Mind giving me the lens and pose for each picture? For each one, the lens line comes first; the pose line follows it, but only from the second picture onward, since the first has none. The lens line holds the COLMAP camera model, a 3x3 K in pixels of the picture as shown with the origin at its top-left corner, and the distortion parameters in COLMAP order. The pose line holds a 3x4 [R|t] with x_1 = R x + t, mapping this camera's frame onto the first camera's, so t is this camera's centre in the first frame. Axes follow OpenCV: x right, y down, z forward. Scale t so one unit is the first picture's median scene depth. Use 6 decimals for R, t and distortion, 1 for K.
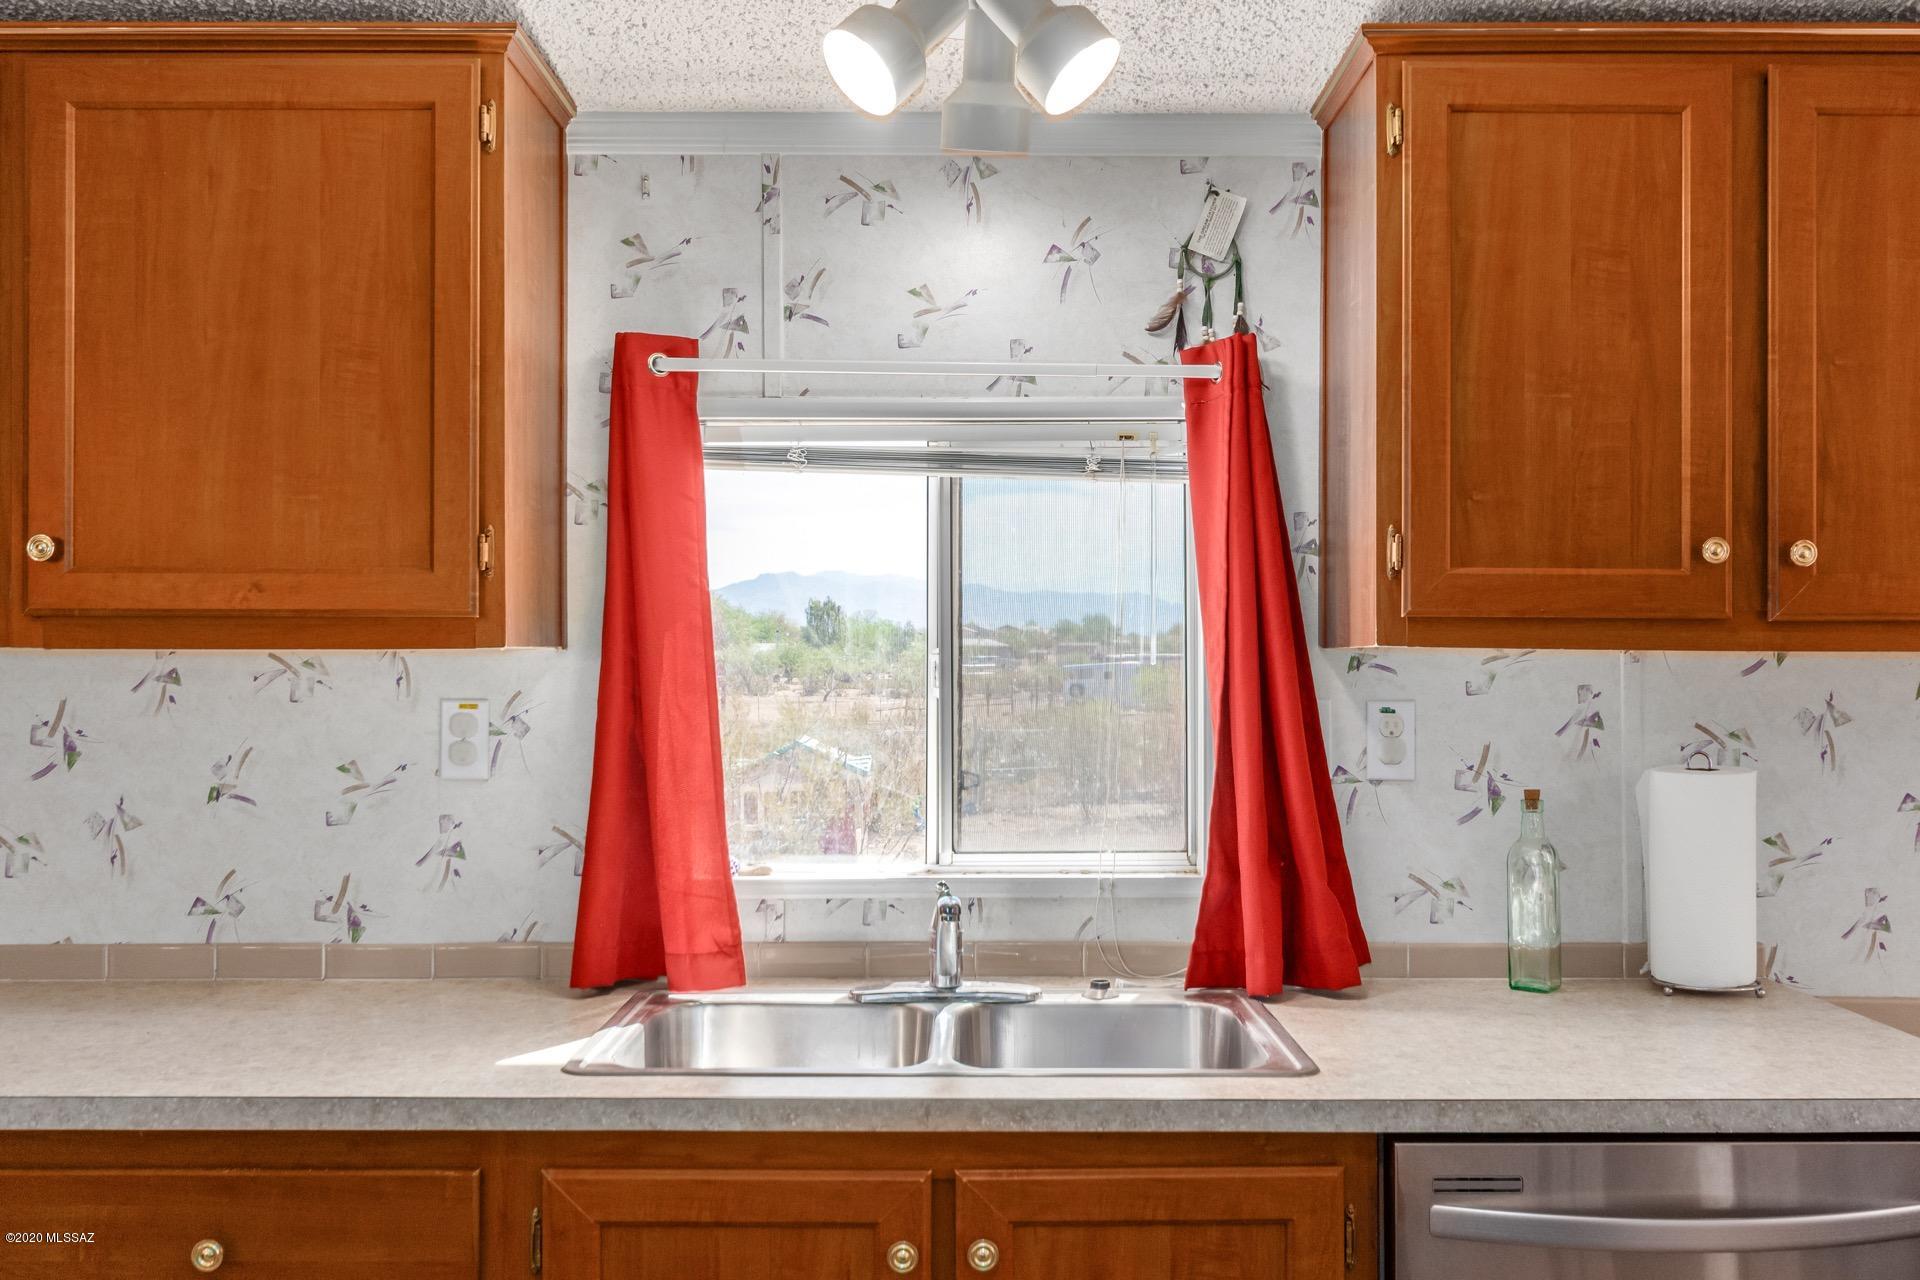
lens RADIAL K [[1666.5, 0, 960.0], [0, 1666.5, 640.0], [0, 0, 1]] dist [0.002399, -0.000649]
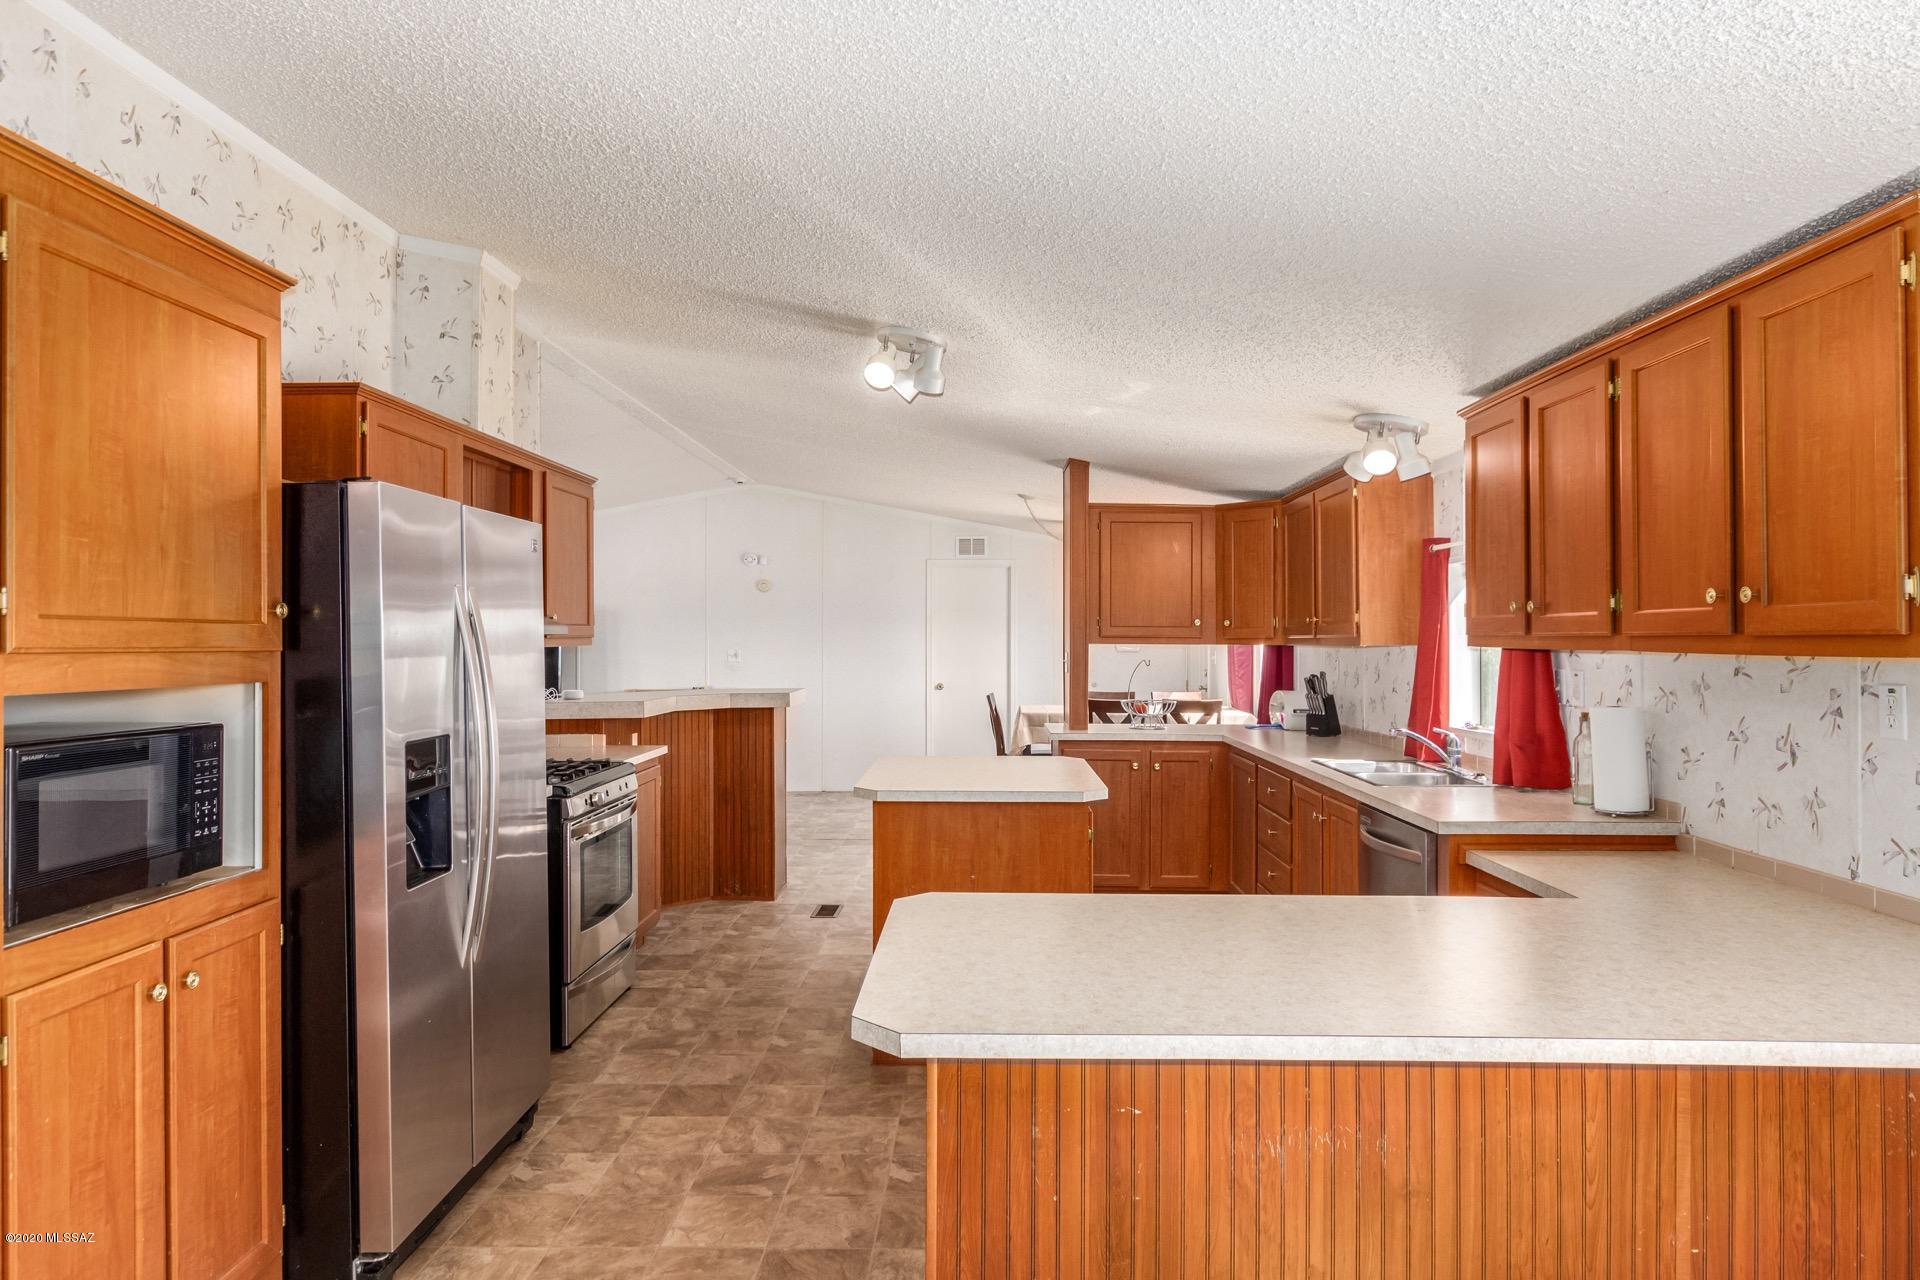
lens RADIAL K [[1144.8, 0, 937.0], [0, 1144.8, 634.1], [0, 0, 1]] dist [-0.057860, 0.001449]
pose [[-0.049856, -0.007074, -0.998731, 1.806787], [0.004721, 0.999962, -0.007318, -0.005466], [0.998745, -0.005080, -0.049821, 0.225226]]
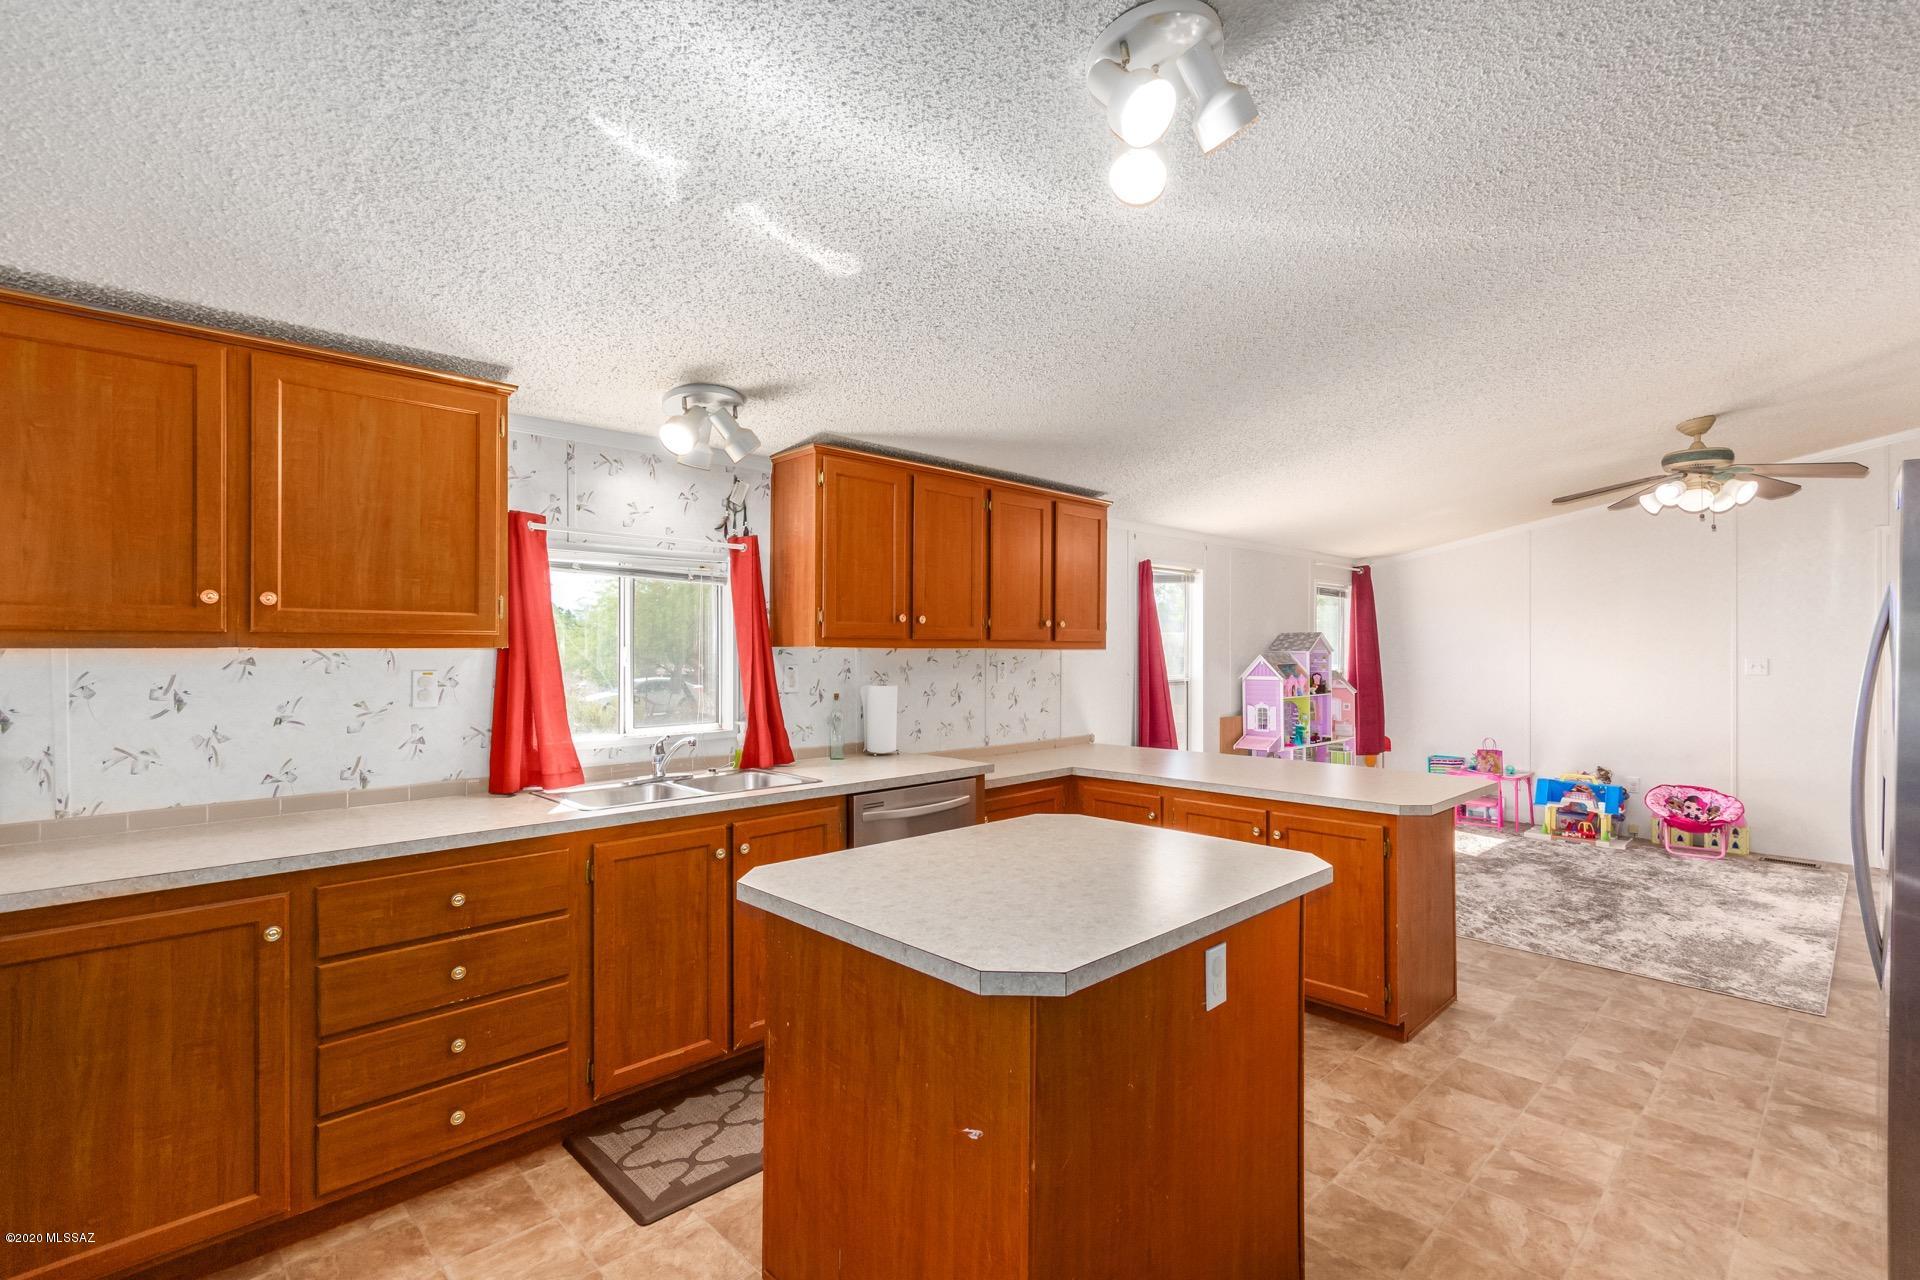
lens RADIAL K [[893.0, 0, 956.6], [0, 893.0, 656.1], [0, 0, 1]] dist [0.002752, 0.000157]
pose [[0.723276, -0.007317, 0.690520, -0.608039], [-0.007961, 0.999789, 0.018933, -0.010814], [-0.690513, -0.019191, 0.723065, -0.318976]]
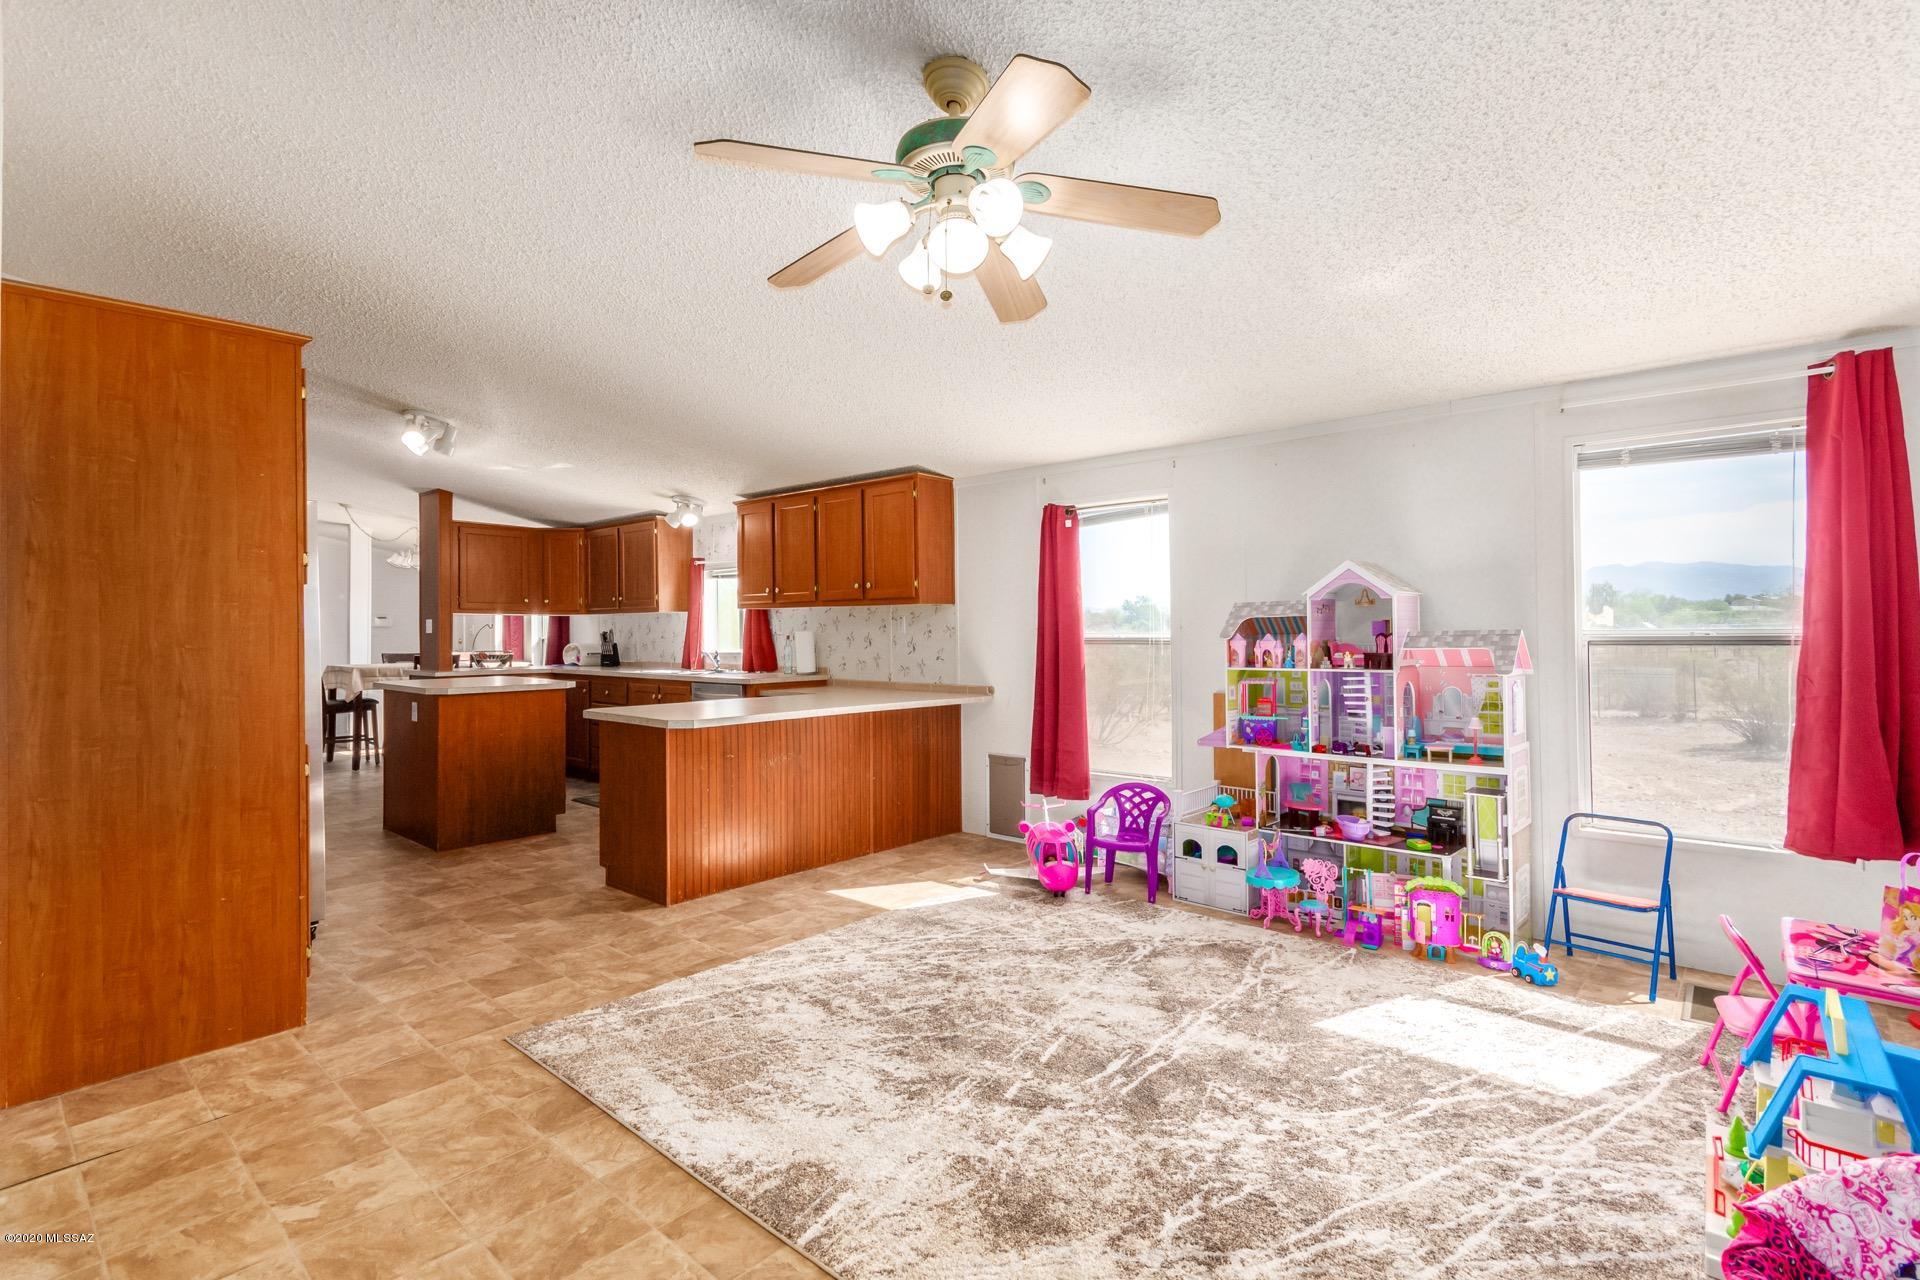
lens RADIAL K [[890.6, 0, 968.9], [0, 890.6, 632.5], [0, 0, 1]] dist [-0.001397, -0.000017]
pose [[0.750974, -0.003111, -0.660324, 2.561147], [0.012834, 0.999869, 0.009884, 0.059029], [0.660207, -0.015897, 0.750916, -0.703458]]
